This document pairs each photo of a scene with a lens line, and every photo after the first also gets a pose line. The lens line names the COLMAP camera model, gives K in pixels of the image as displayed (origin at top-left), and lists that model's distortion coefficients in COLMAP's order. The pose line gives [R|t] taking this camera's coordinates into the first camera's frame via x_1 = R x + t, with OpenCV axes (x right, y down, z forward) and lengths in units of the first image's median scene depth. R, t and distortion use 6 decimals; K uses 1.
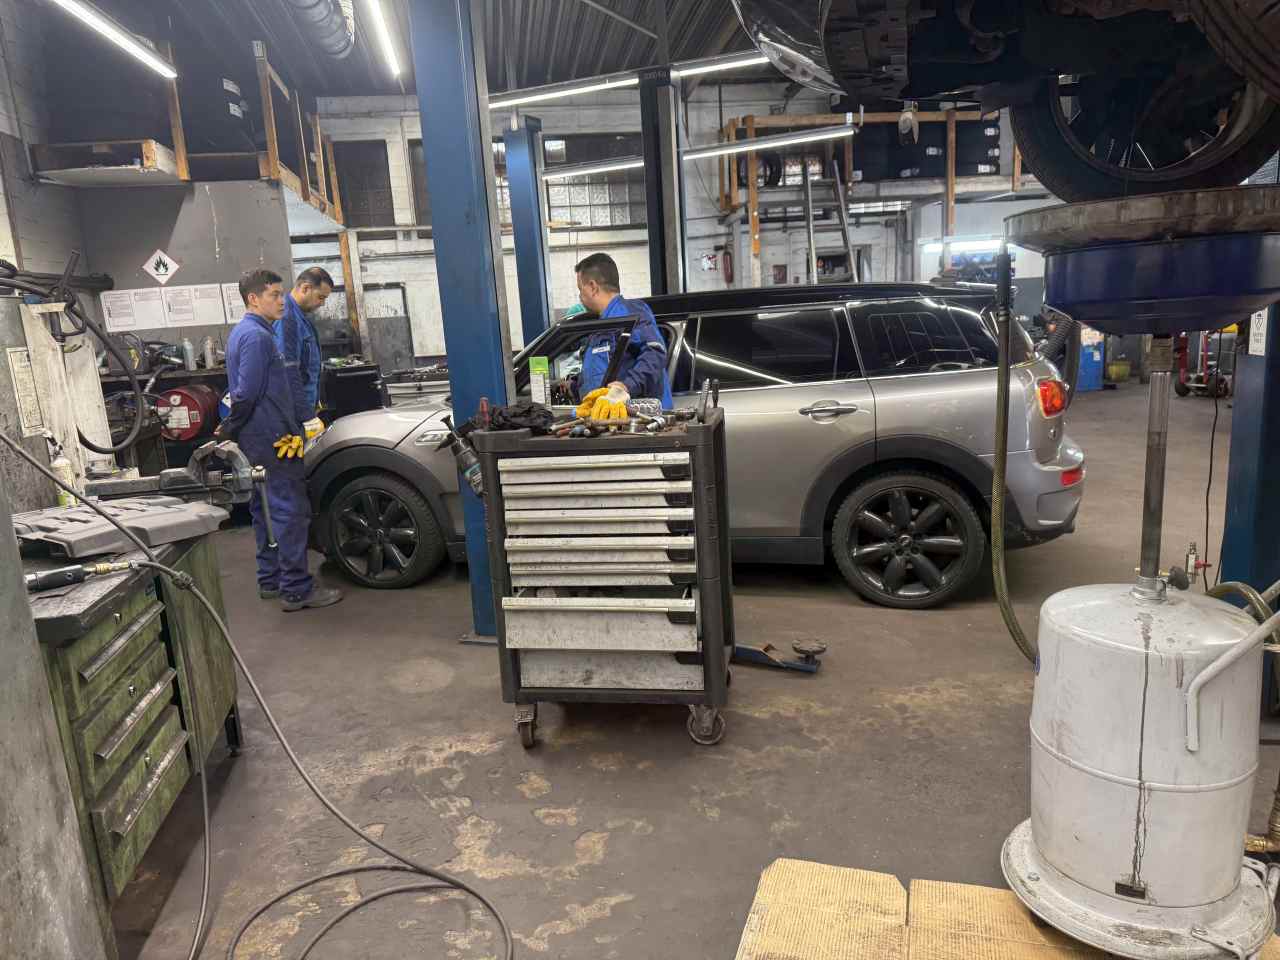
lens RADIAL K [[923.4, 0, 640.0], [0, 923.4, 480.0], [0, 0, 1]] dist [0.103915, -0.145035]
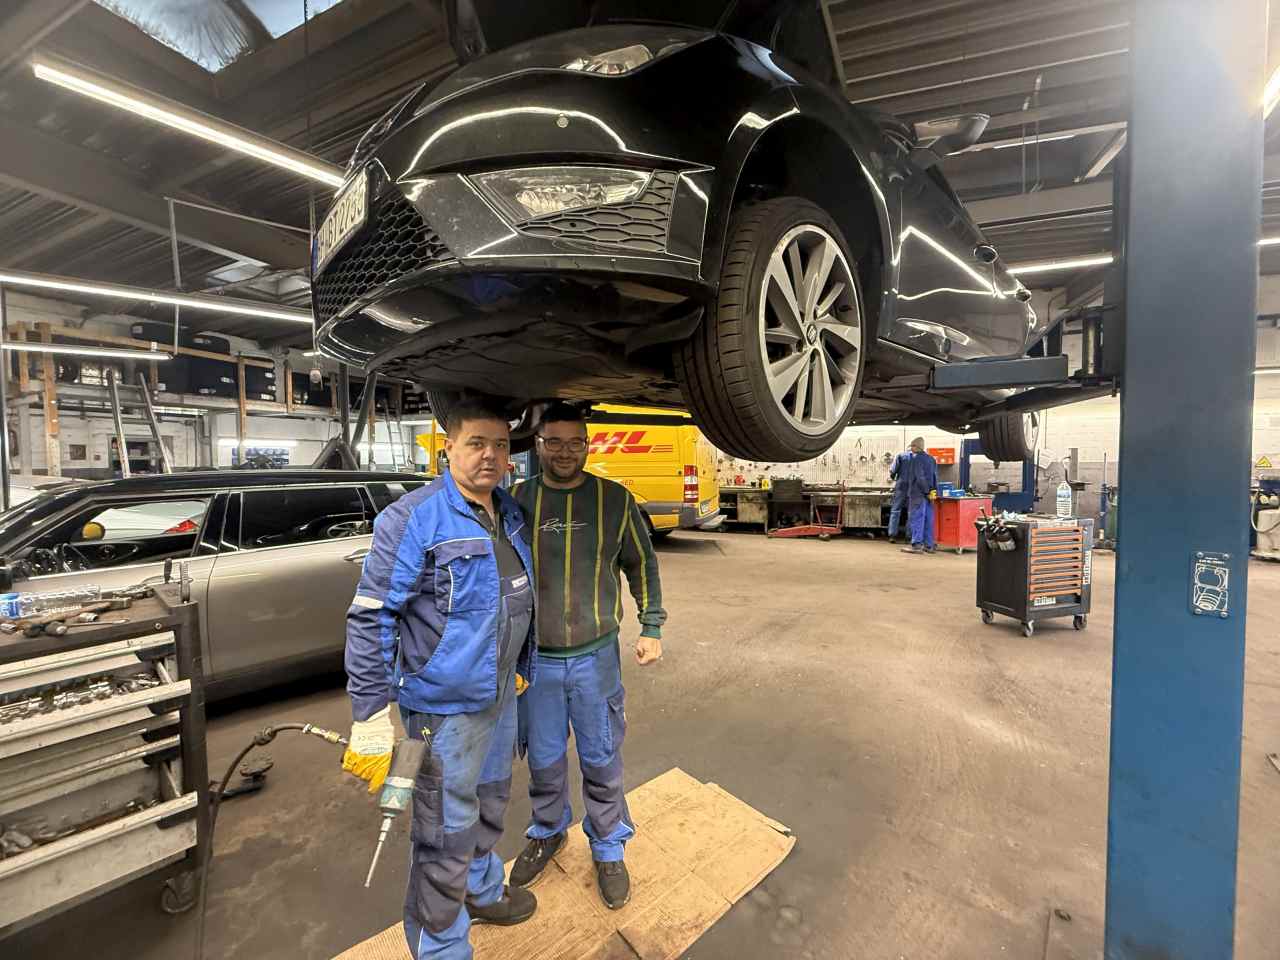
lens RADIAL K [[523.0, 0, 640.0], [0, 523.0, 480.0], [0, 0, 1]] dist [-0.000463, -0.000031]
pose [[0.531469, 0.021581, 0.846803, -0.118997], [0.134655, 0.984811, -0.109610, -0.042225], [-0.836306, 0.172281, 0.520491, 0.130251]]
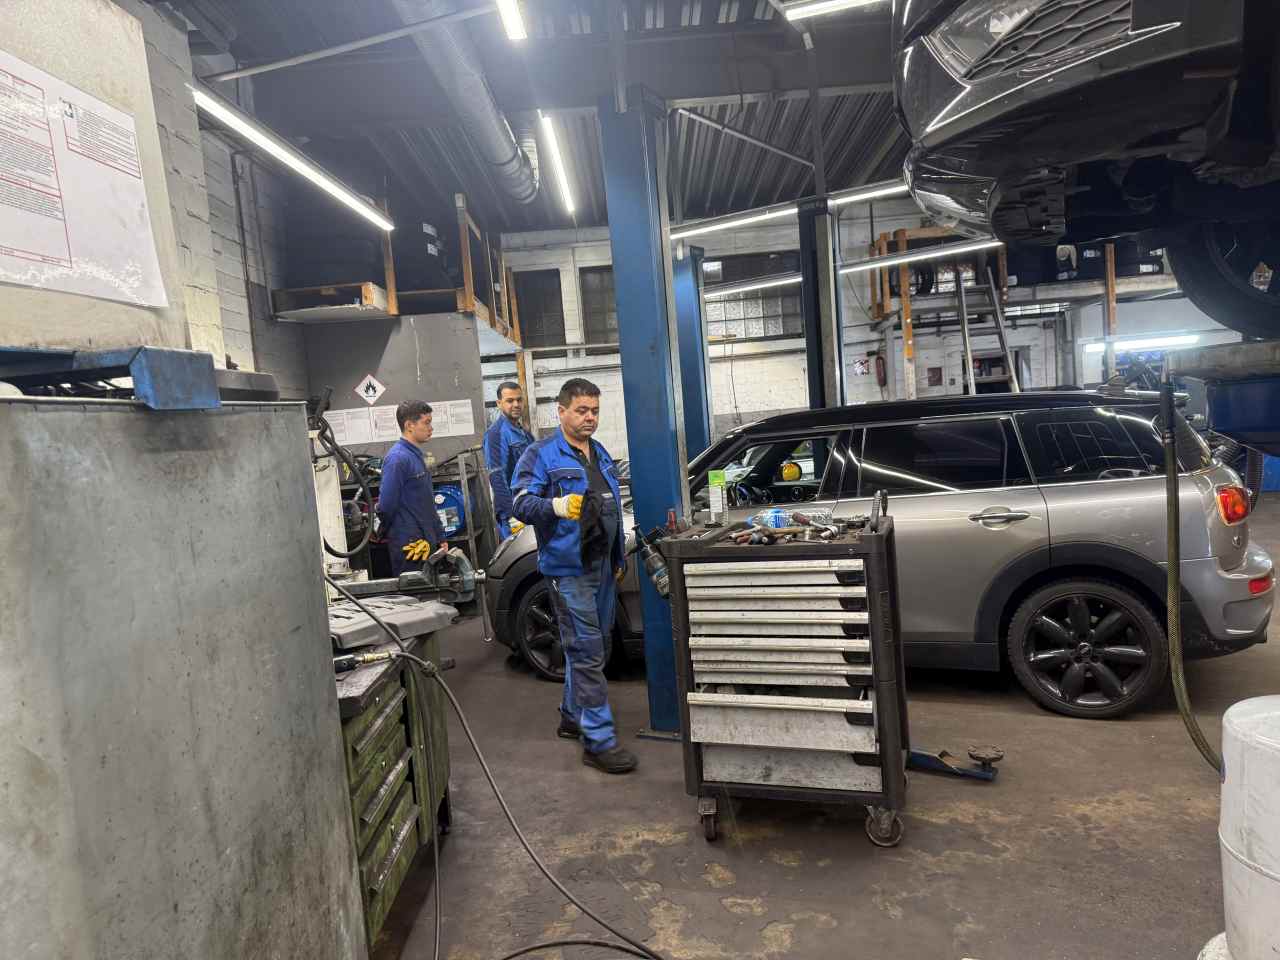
lens RADIAL K [[911.3, 0, 647.2], [0, 911.3, 483.7], [0, 0, 1]] dist [0.083199, -0.100413]
pose [[0.988184, -0.008339, -0.153042, -0.020194], [-0.007546, 0.994661, -0.102921, -0.003909], [0.153083, 0.102860, 0.982846, -0.054157]]
